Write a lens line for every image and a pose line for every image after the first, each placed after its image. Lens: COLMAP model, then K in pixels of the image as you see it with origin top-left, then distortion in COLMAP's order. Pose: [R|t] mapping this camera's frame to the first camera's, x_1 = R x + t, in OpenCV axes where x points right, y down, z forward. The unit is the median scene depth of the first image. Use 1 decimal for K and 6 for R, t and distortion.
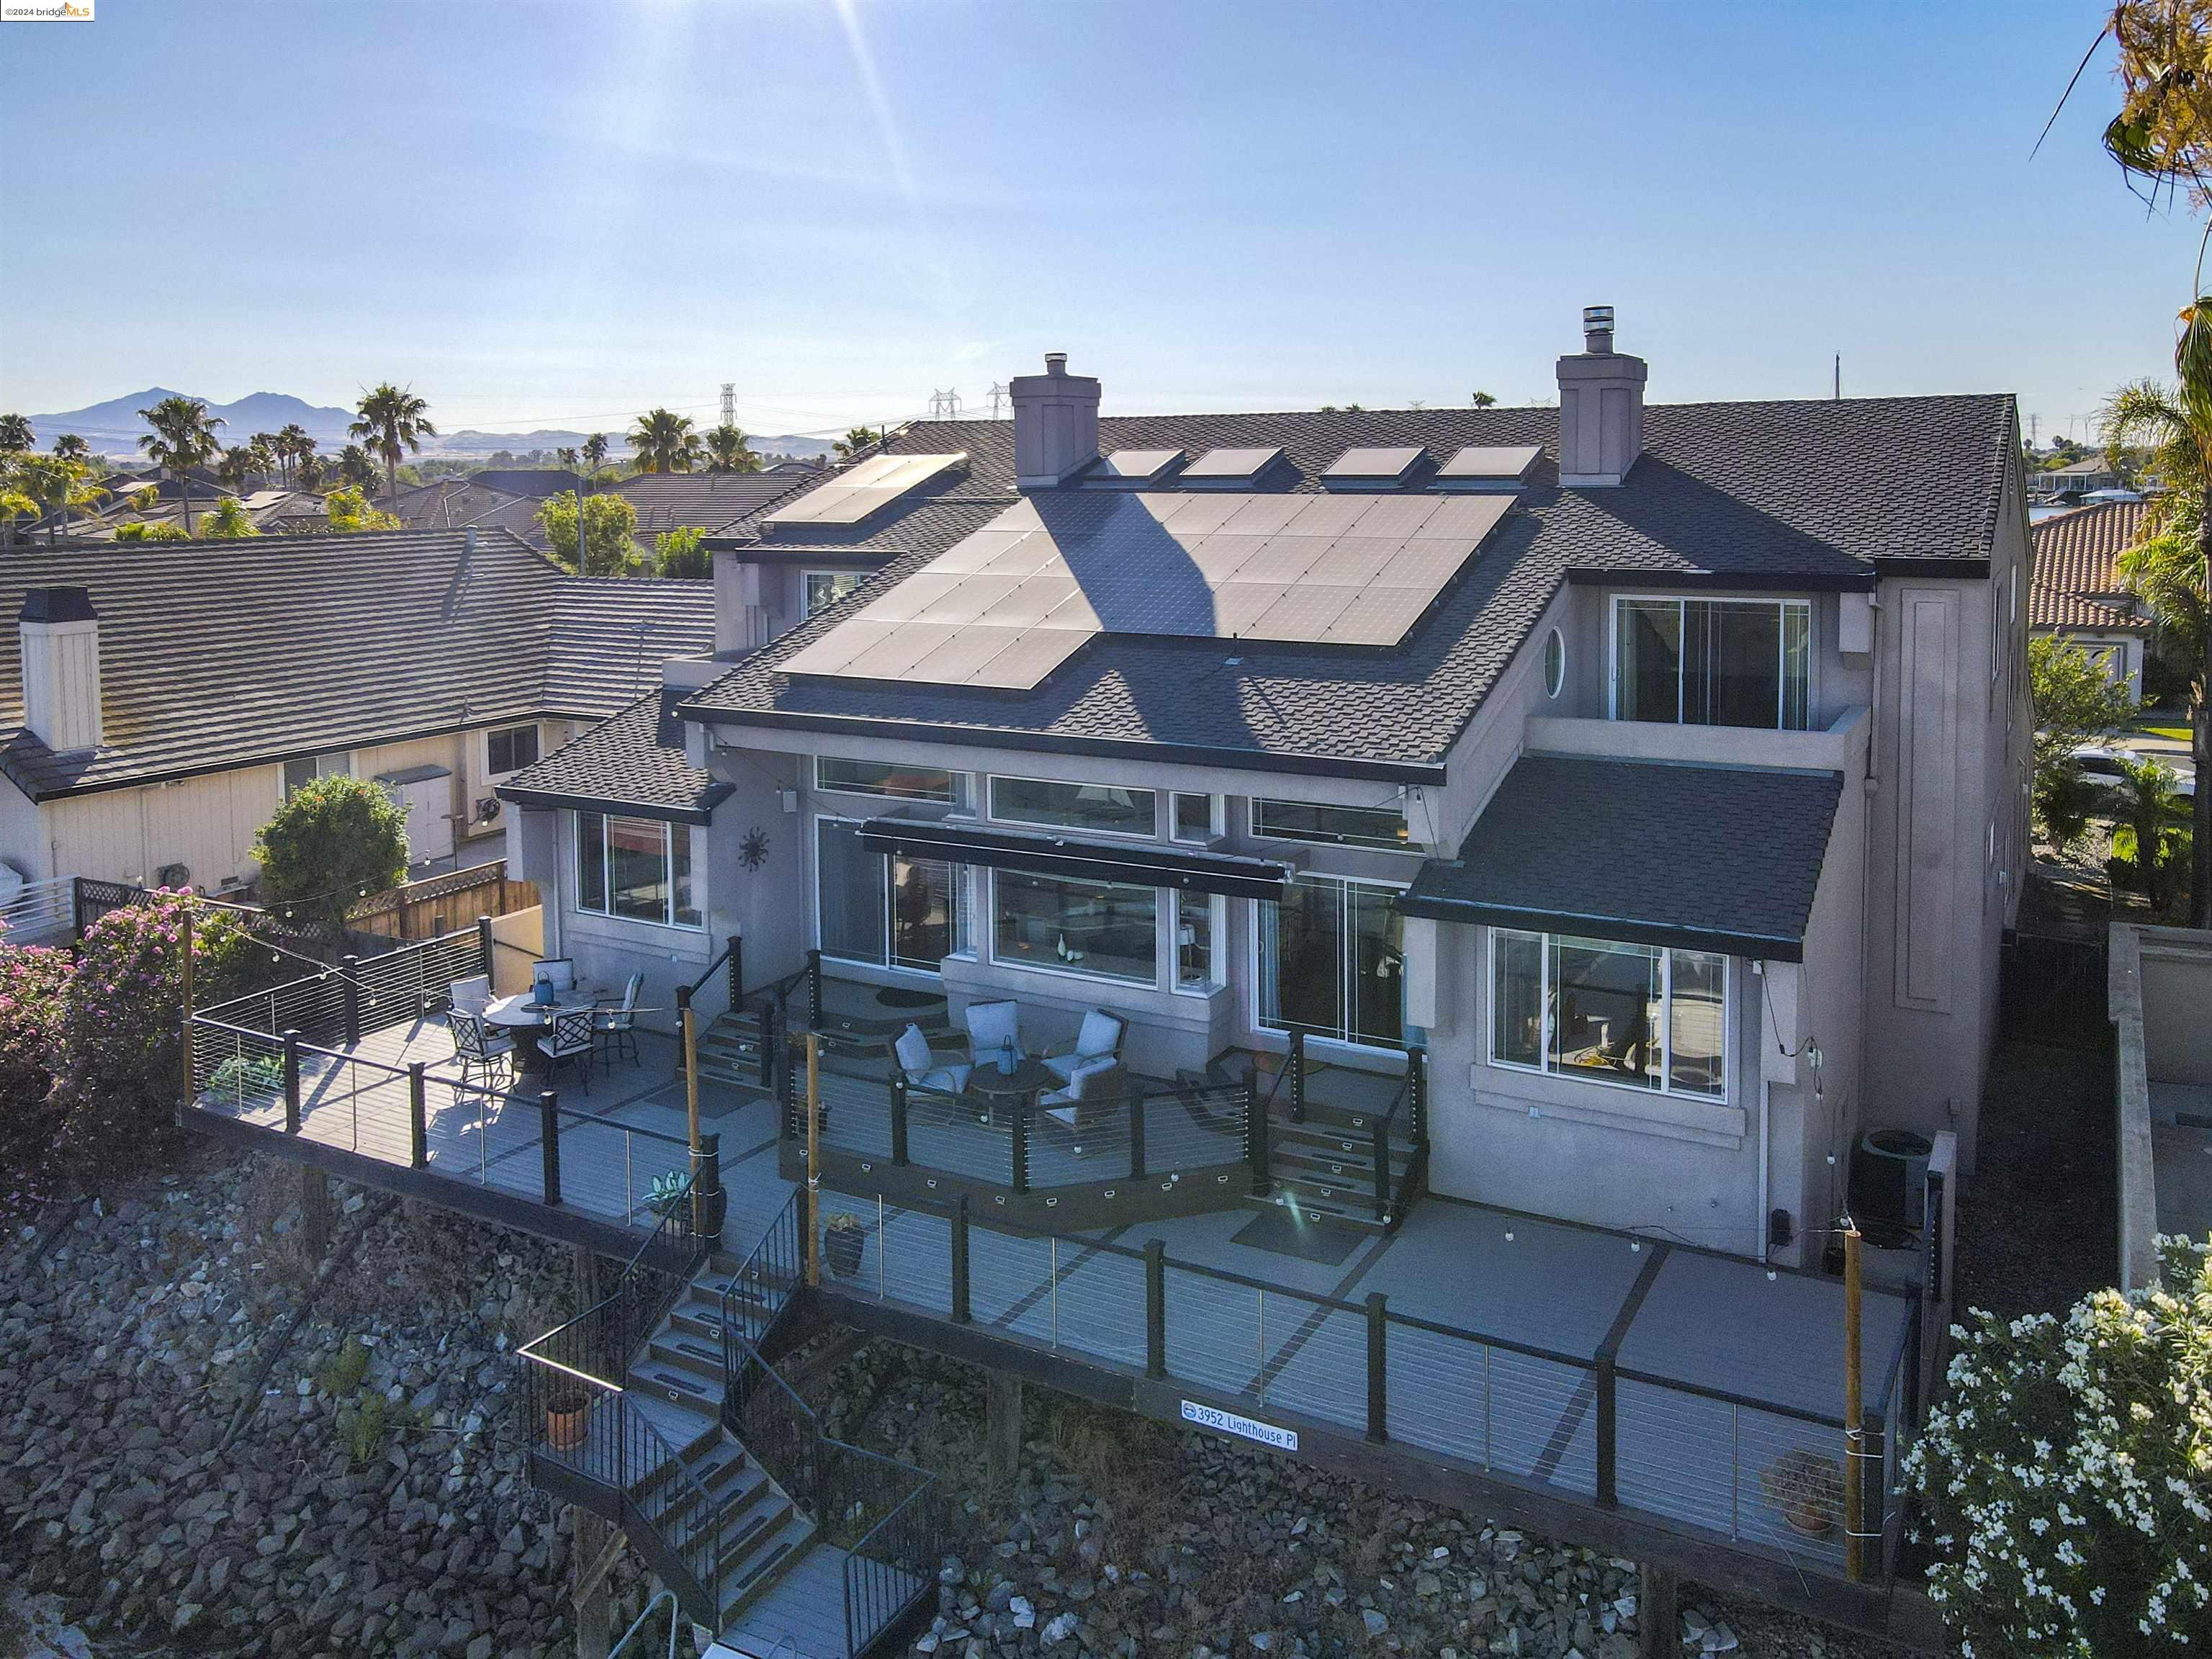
lens RADIAL K [[1616.5, 0, 1189.9], [0, 1616.5, 612.3], [0, 0, 1]] dist [-0.003926, 0.027464]
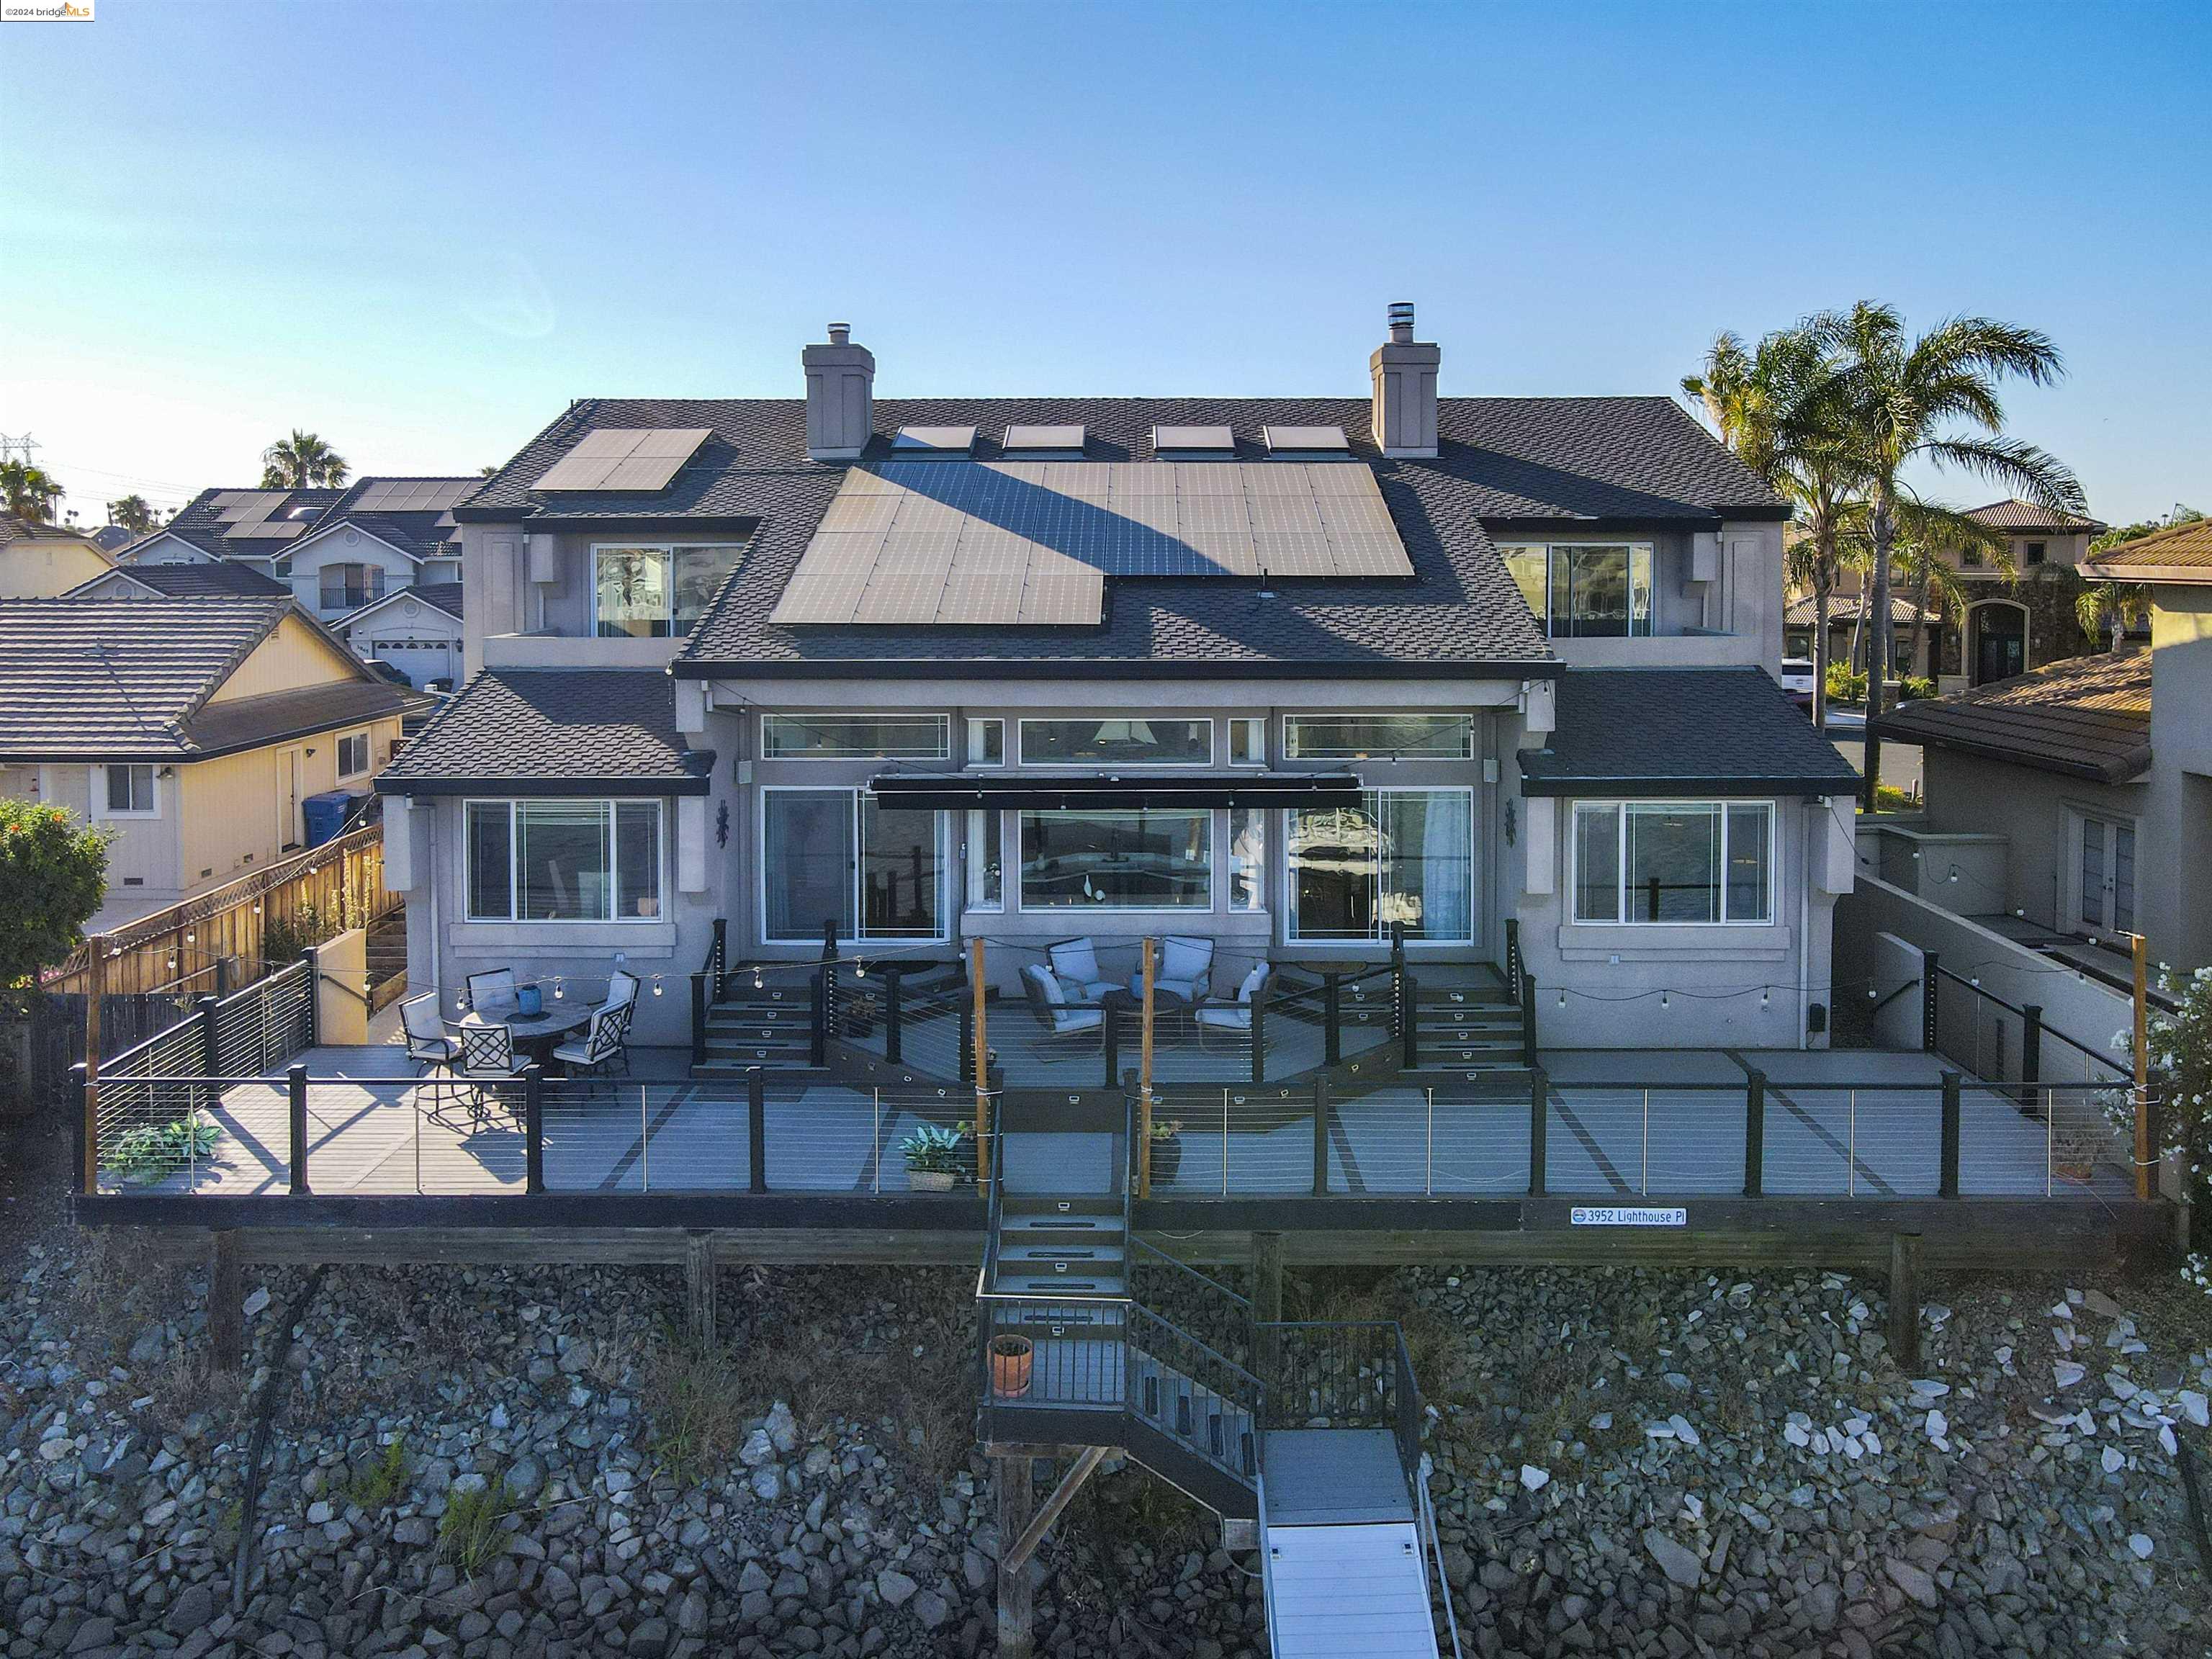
lens RADIAL K [[1616.5, 0, 1074.8], [0, 1616.5, 644.2], [0, 0, 1]] dist [-0.003926, 0.027464]
pose [[0.892700, -0.020638, 0.450178, -0.528794], [0.033590, 0.999219, -0.020800, 0.075824], [-0.449397, 0.033690, 0.892697, 0.103000]]
